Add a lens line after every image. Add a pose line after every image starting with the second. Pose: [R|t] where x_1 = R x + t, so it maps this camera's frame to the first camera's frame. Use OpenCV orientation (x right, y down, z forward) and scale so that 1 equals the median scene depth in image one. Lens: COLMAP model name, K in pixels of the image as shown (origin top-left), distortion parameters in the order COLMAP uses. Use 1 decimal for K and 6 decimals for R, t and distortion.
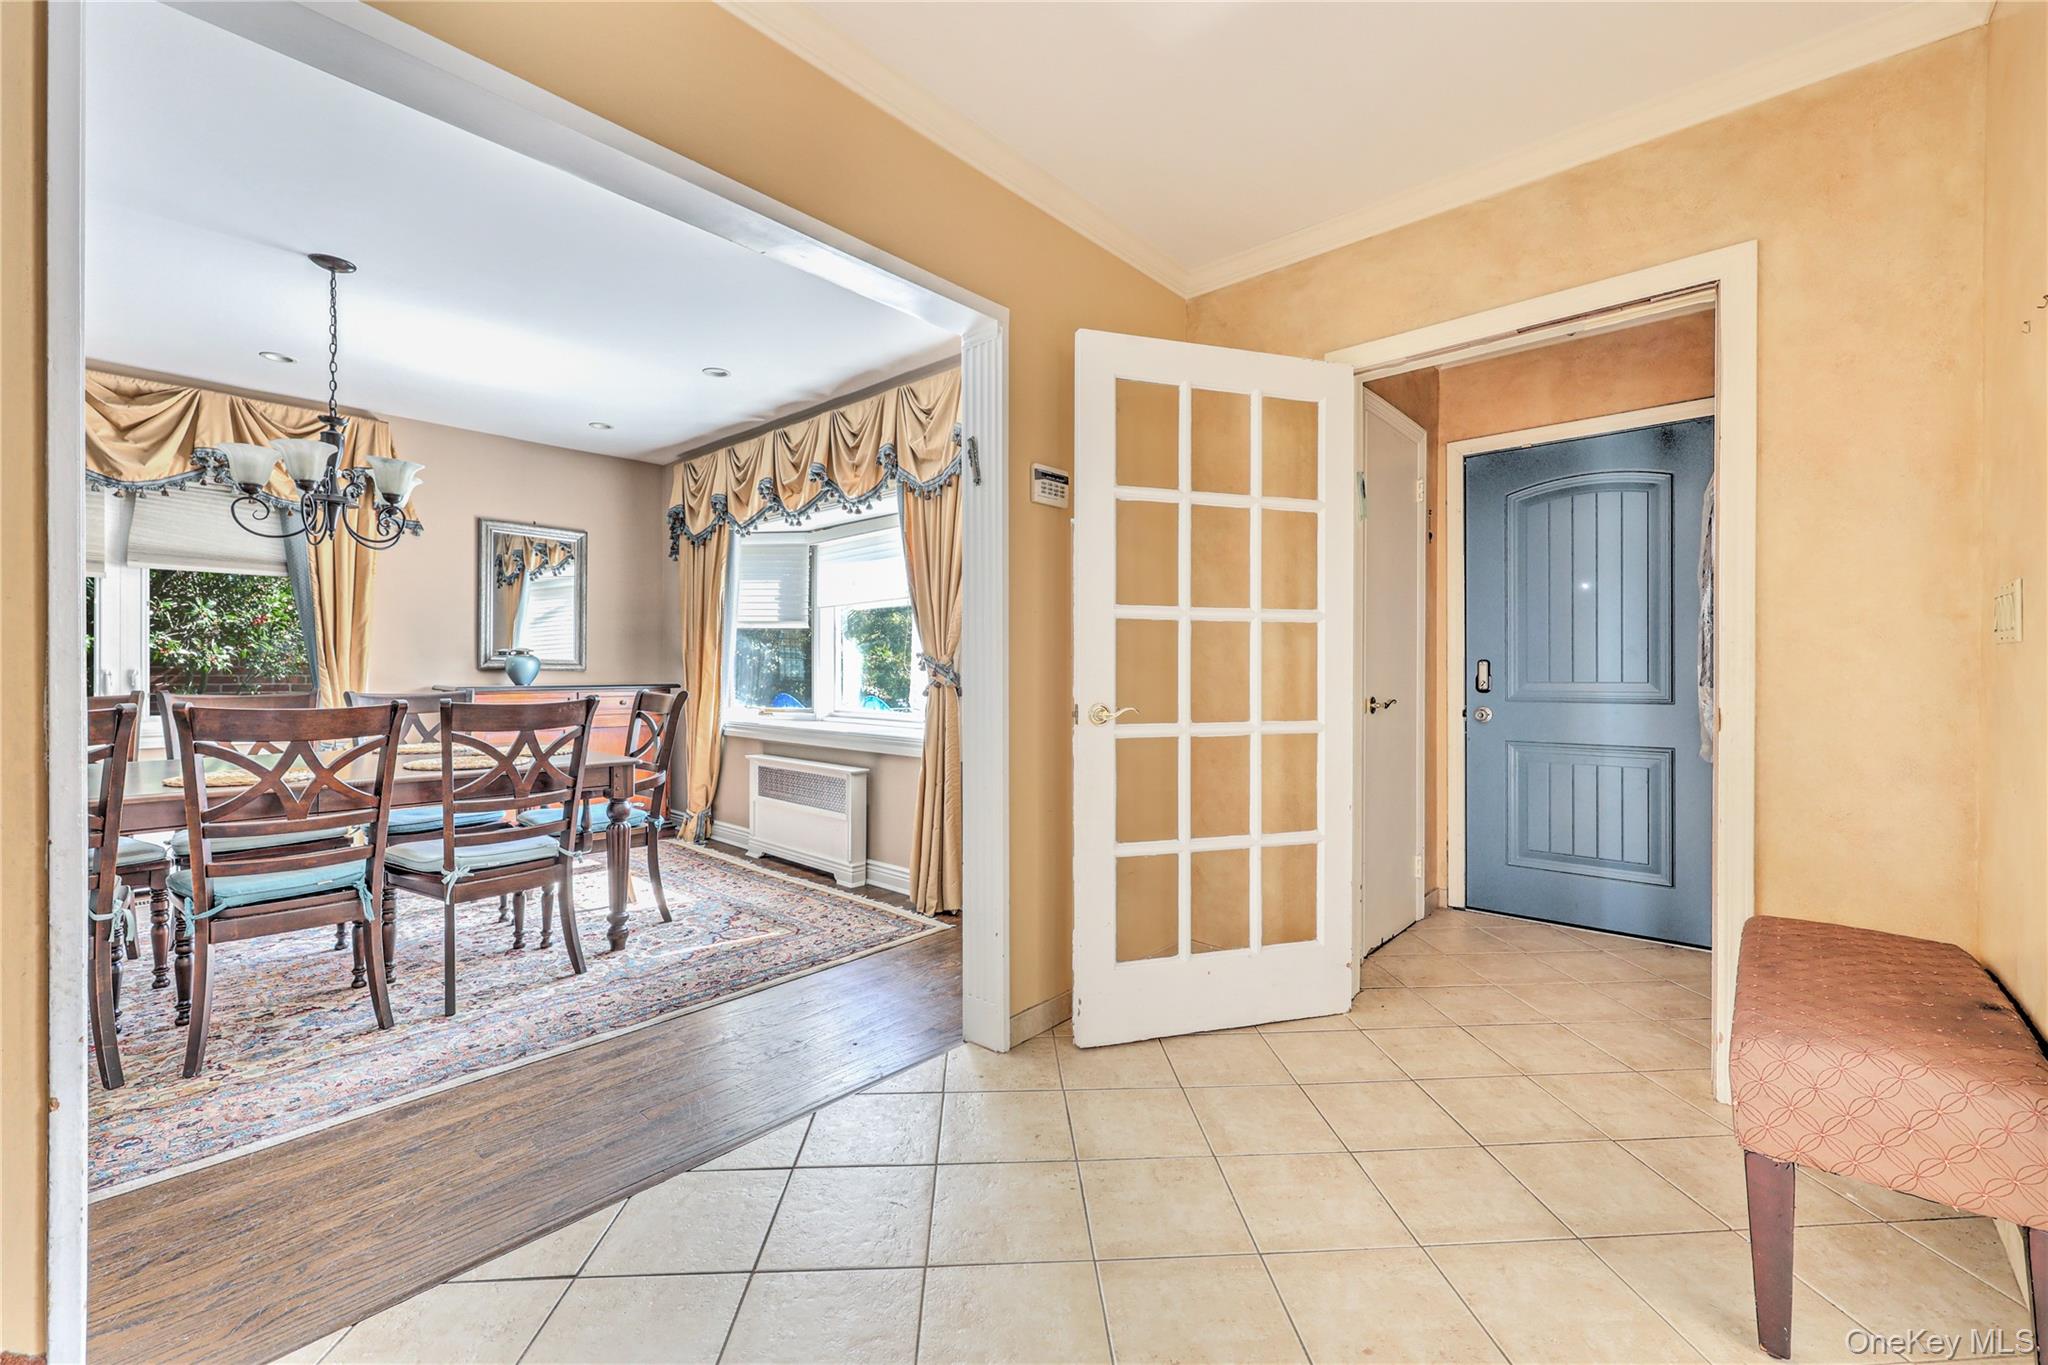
lens RADIAL K [[822.4, 0, 1028.9], [0, 822.4, 678.3], [0, 0, 1]] dist [0.001979, -0.000061]
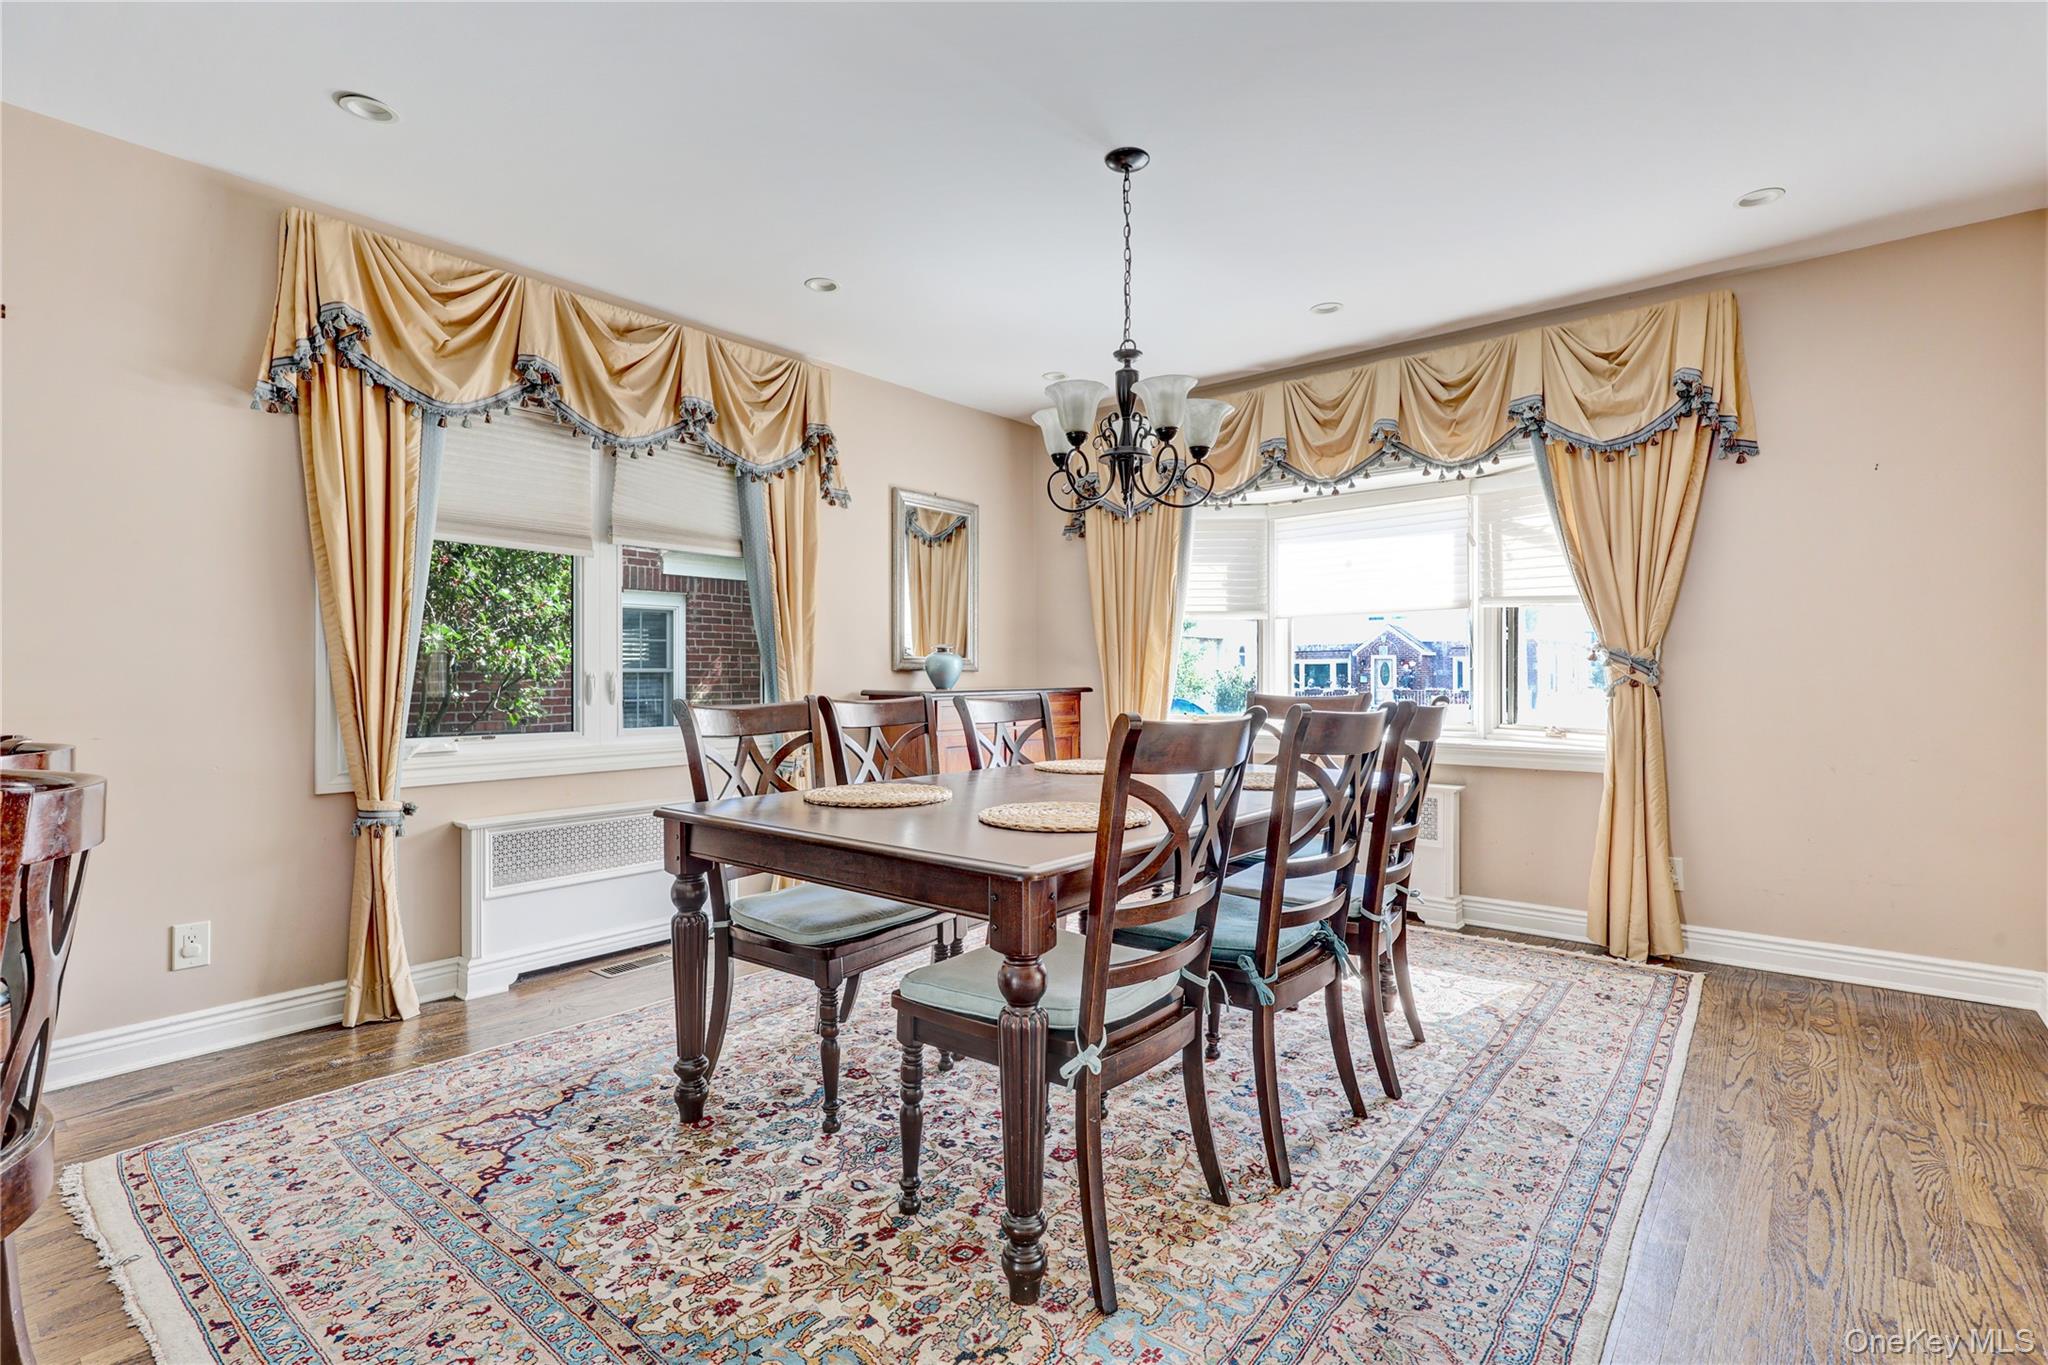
lens RADIAL K [[941.1, 0, 1024.0], [0, 941.1, 682.5], [0, 0, 1]] dist [0.000513, 0.000127]
pose [[0.999313, -0.006724, 0.036438, -0.695703], [0.006806, 0.999975, -0.002130, 0.004410], [-0.036423, 0.002376, 0.999334, 0.064807]]
